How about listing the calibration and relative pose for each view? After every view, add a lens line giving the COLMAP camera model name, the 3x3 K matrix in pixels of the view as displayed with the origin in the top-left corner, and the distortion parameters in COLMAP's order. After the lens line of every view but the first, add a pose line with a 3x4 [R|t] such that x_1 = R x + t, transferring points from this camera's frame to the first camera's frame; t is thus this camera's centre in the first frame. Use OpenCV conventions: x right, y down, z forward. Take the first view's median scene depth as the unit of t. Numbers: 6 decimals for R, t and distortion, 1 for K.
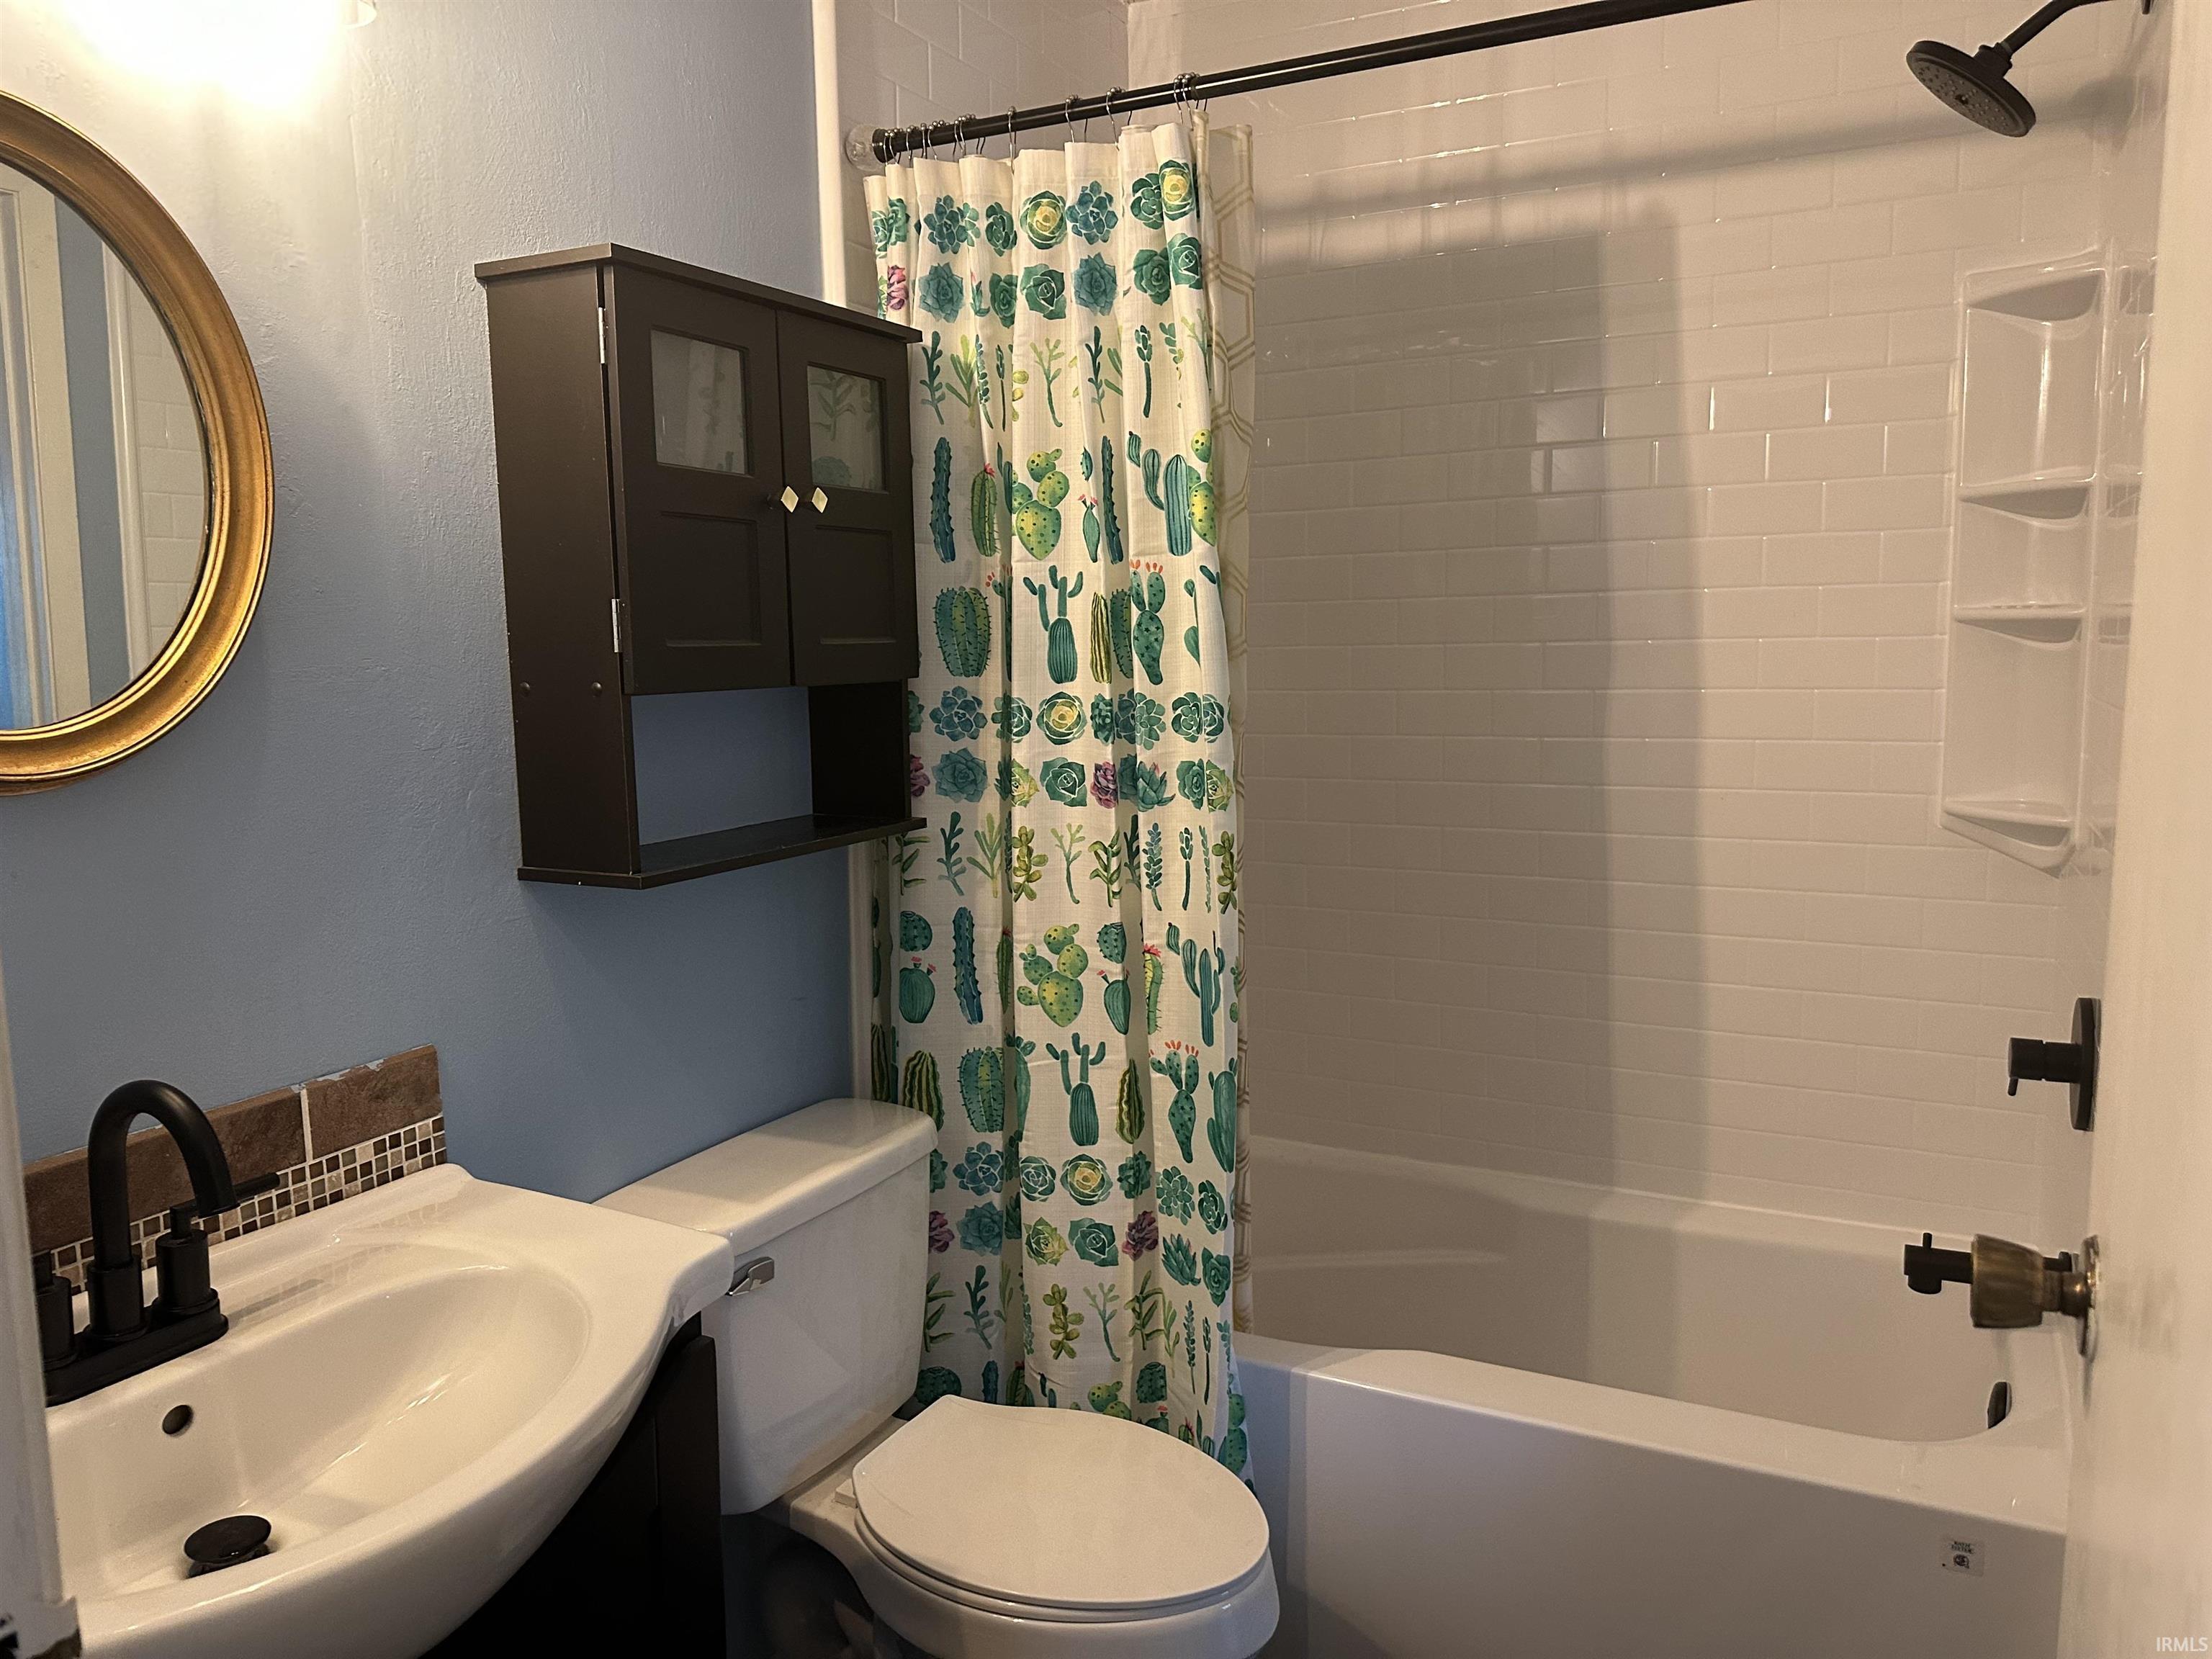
lens RADIAL K [[1573.7, 0, 1106.3], [0, 1573.7, 822.1], [0, 0, 1]] dist [0.052423, -0.020786]
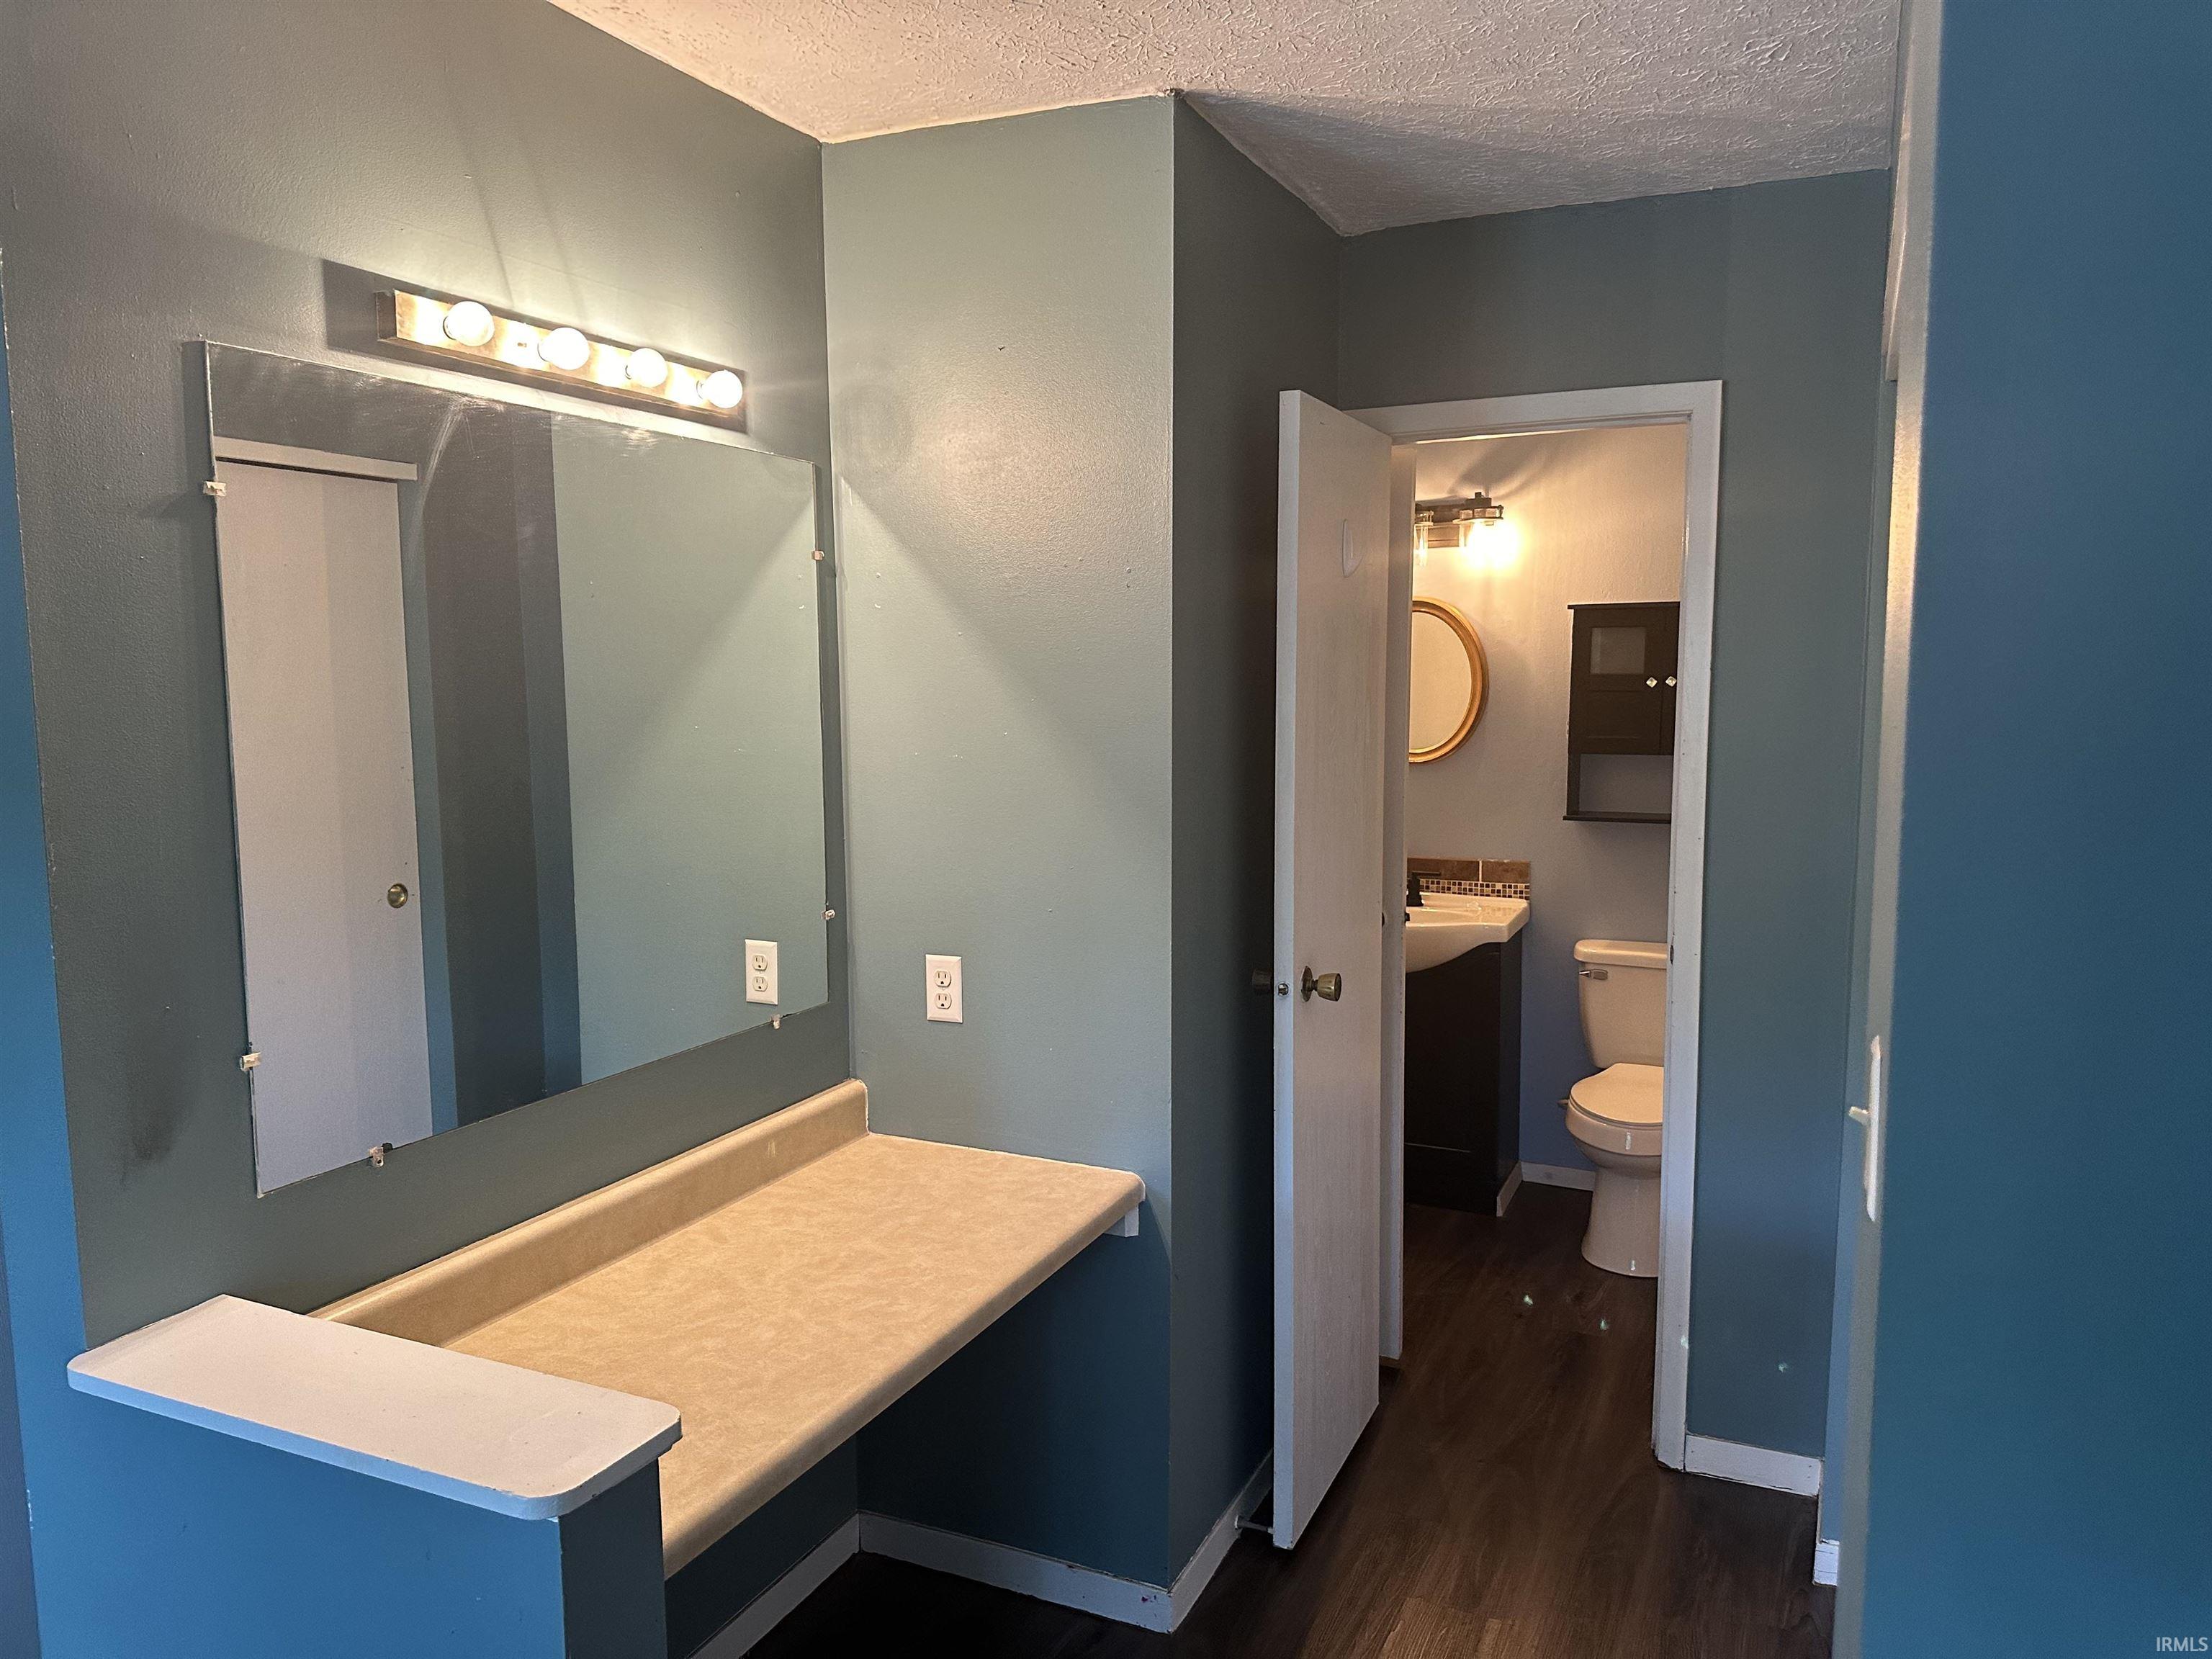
lens RADIAL K [[1573.7, 0, 1110.7], [0, 1573.7, 829.2], [0, 0, 1]] dist [0.052423, -0.020786]
pose [[0.041813, 0.123085, -0.991515, 2.725408], [-0.119513, 0.985874, 0.117345, -0.194339], [0.991952, 0.113593, 0.055933, 0.018649]]
